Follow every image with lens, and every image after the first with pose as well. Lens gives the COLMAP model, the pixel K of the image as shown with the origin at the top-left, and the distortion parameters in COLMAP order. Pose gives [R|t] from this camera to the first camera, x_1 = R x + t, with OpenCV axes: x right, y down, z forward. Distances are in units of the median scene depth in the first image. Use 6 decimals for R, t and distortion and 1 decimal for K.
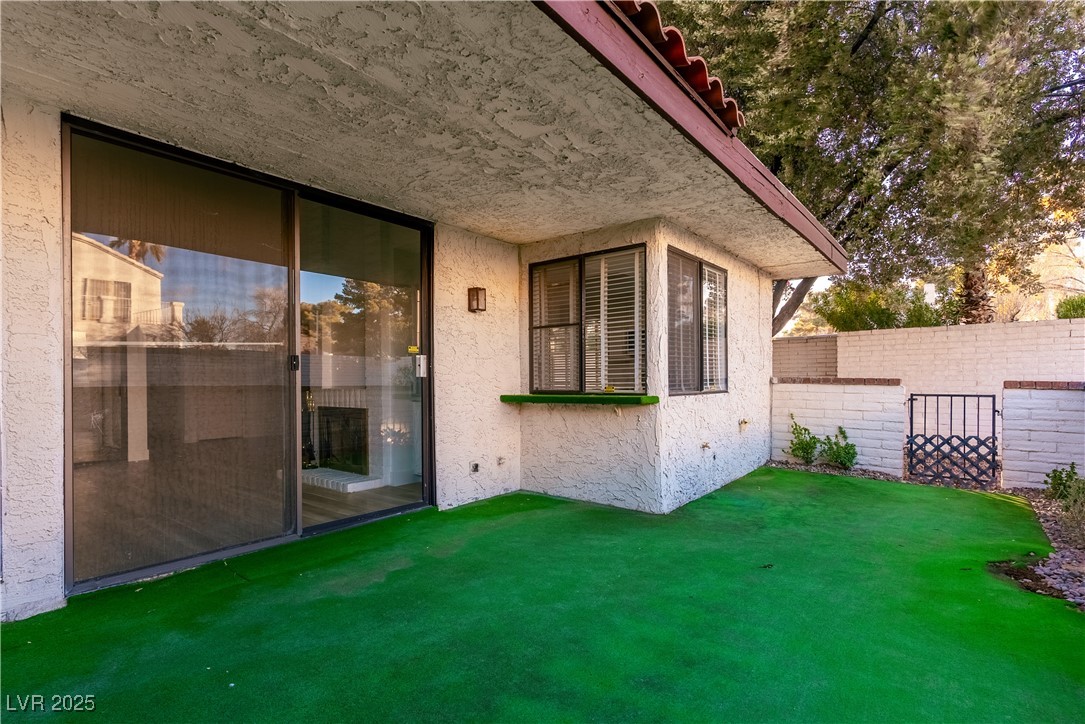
lens RADIAL K [[527.8, 0, 542.3], [0, 527.8, 373.1], [0, 0, 1]] dist [-0.000580, 0.000053]
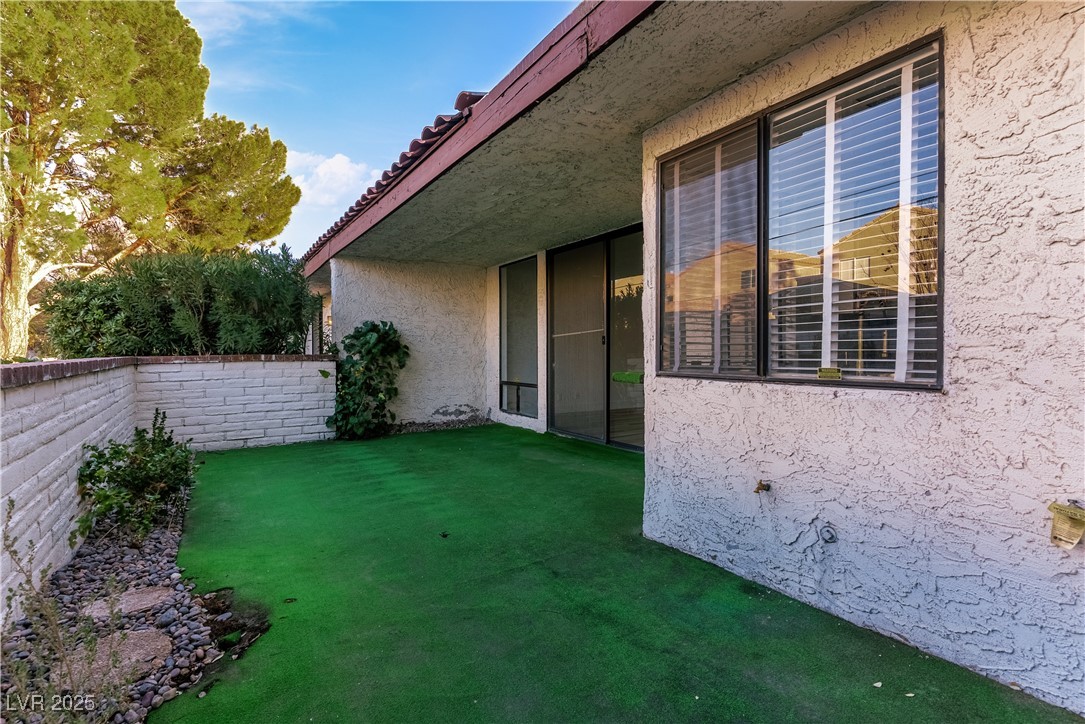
lens RADIAL K [[527.8, 0, 542.2], [0, 527.8, 355.8], [0, 0, 1]] dist [-0.000580, 0.000053]
pose [[-0.336339, 0.010239, -0.941685, 0.950437], [0.001893, 0.999946, 0.010197, 0.008590], [0.941739, 0.001647, -0.336340, 1.091105]]
